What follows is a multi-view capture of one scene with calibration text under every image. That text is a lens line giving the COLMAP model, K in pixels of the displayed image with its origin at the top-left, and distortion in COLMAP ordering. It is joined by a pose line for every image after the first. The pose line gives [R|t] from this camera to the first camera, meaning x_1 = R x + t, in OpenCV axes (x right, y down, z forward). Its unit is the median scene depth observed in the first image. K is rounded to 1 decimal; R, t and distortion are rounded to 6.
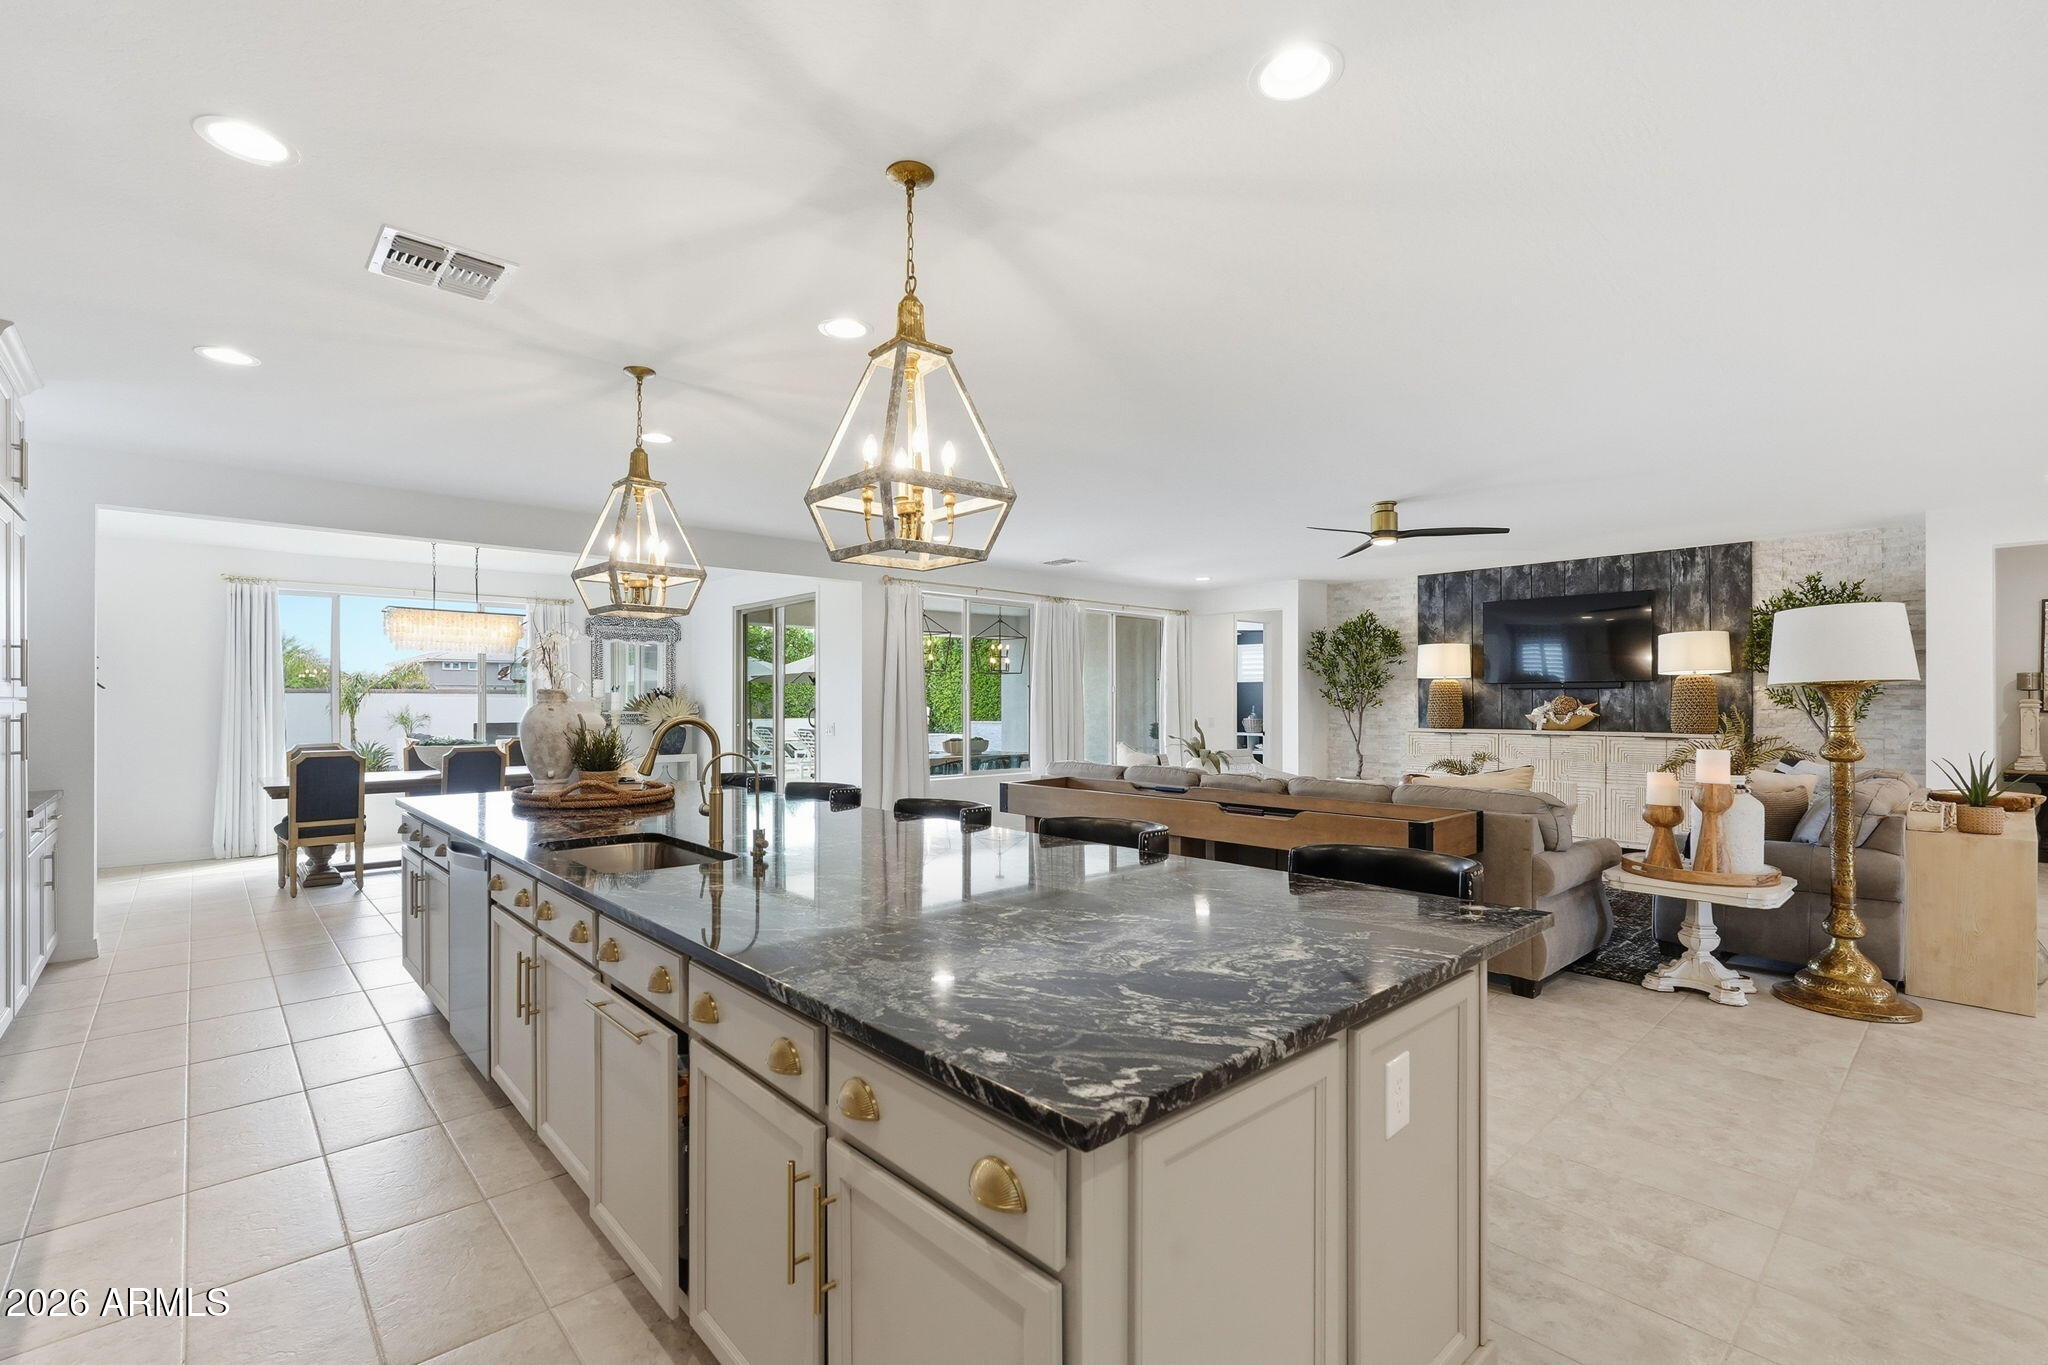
lens RADIAL K [[931.3, 0, 1008.7], [0, 931.3, 697.7], [0, 0, 1]] dist [-0.001057, 0.006946]
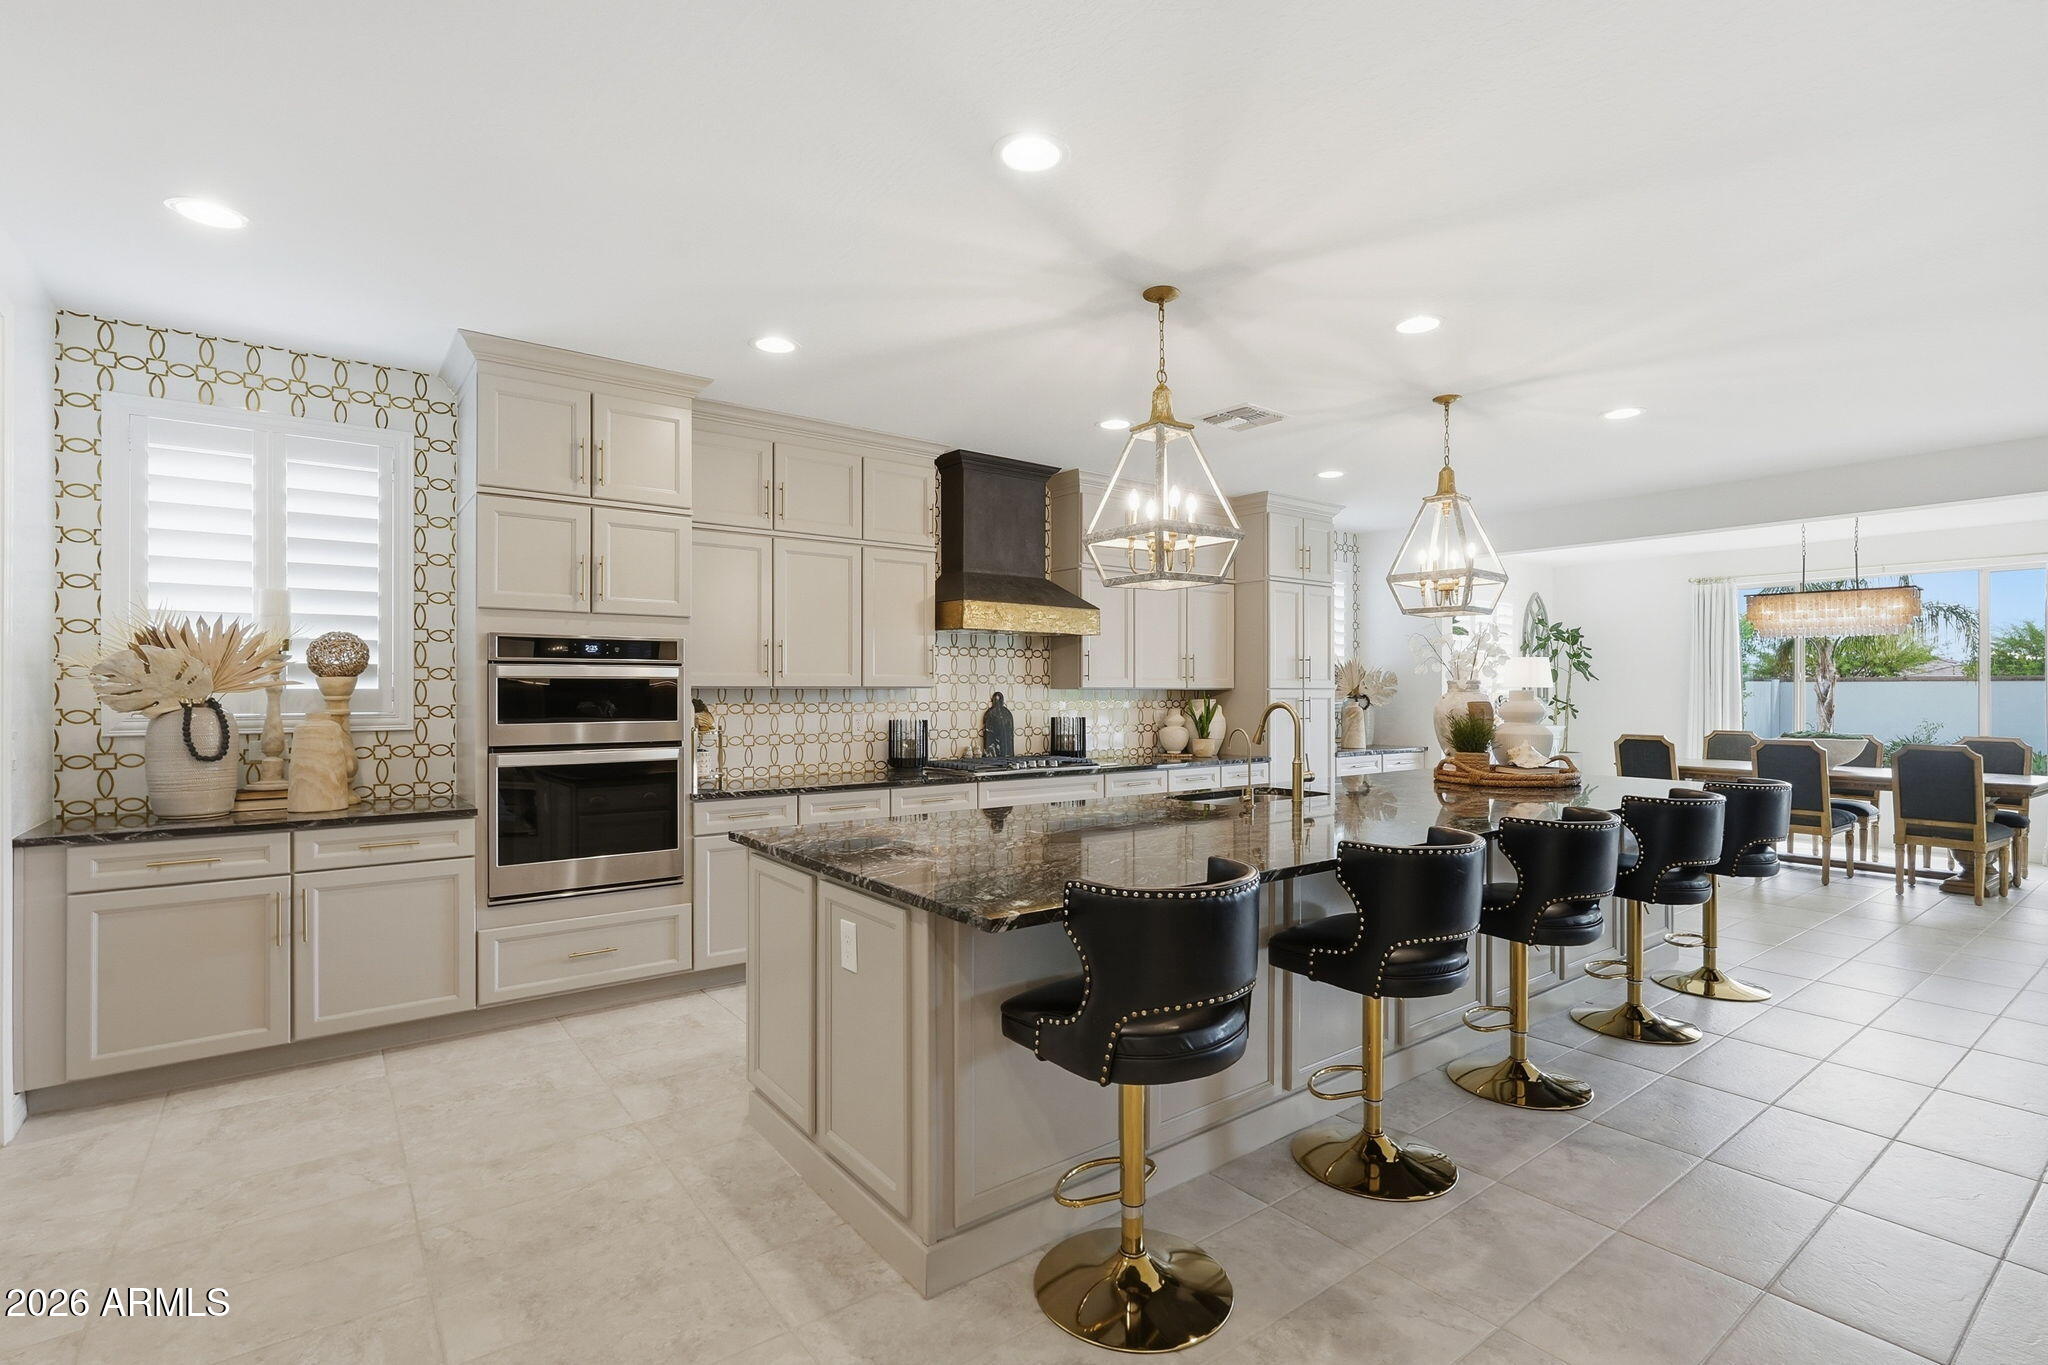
lens RADIAL K [[931.3, 0, 1010.5], [0, 931.3, 687.4], [0, 0, 1]] dist [-0.001057, 0.006946]
pose [[-0.068570, -0.001852, -0.997645, 0.511760], [0.002998, 0.999993, -0.002062, 0.000968], [0.997642, -0.003132, -0.068564, 0.363977]]
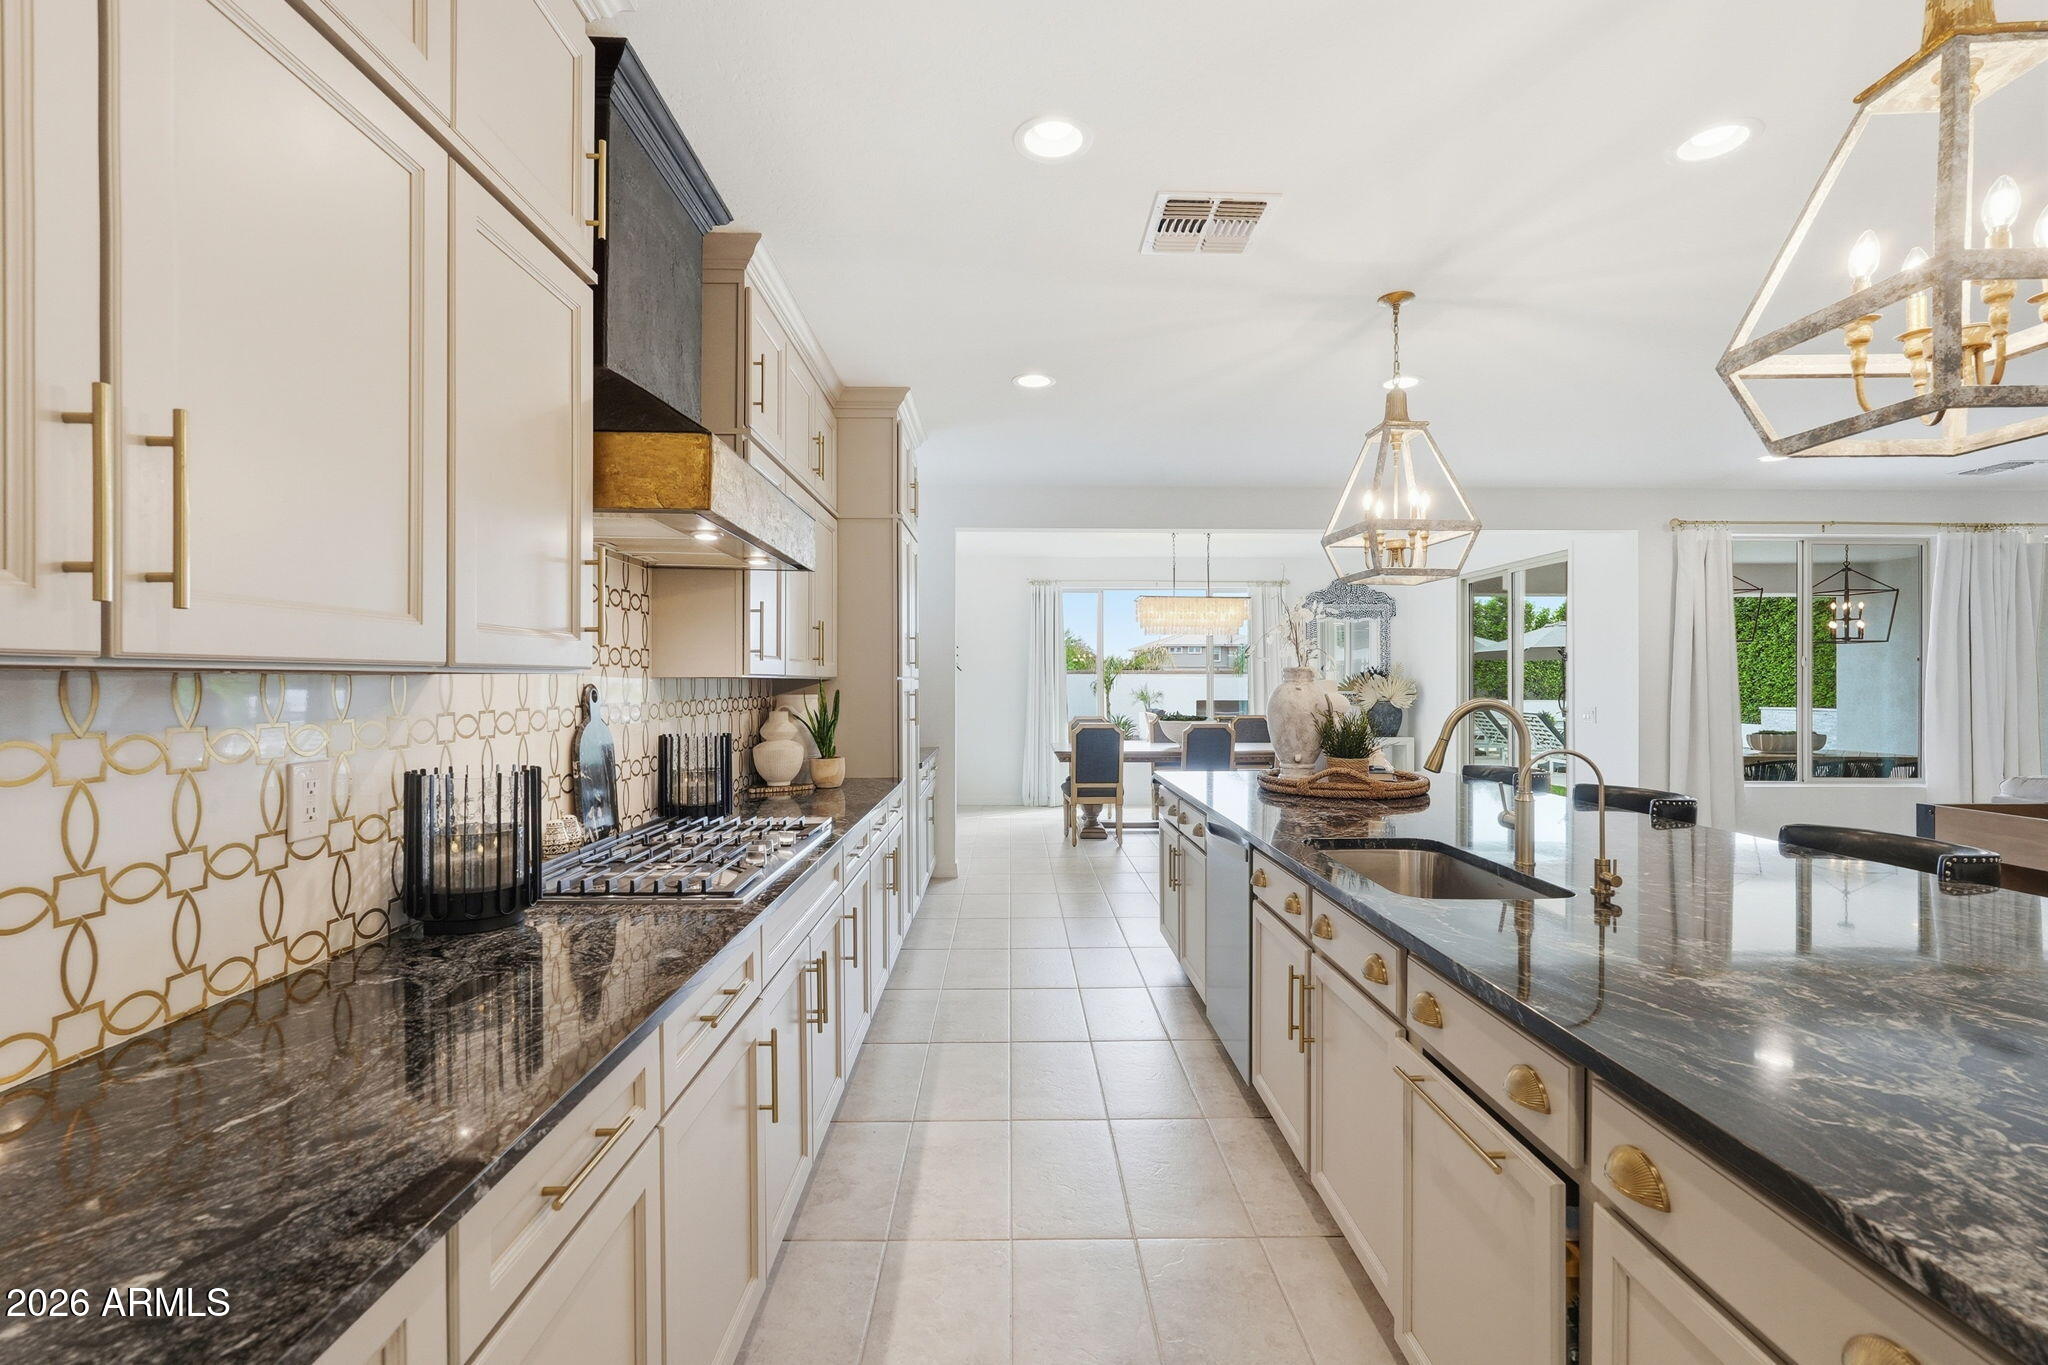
lens RADIAL K [[931.3, 0, 1029.8], [0, 931.3, 676.8], [0, 0, 1]] dist [-0.001057, 0.006946]
pose [[0.767096, -0.002734, -0.641527, -0.068088], [0.002356, 0.999996, -0.001444, 0.000837], [0.641528, -0.000404, 0.767099, 0.077041]]
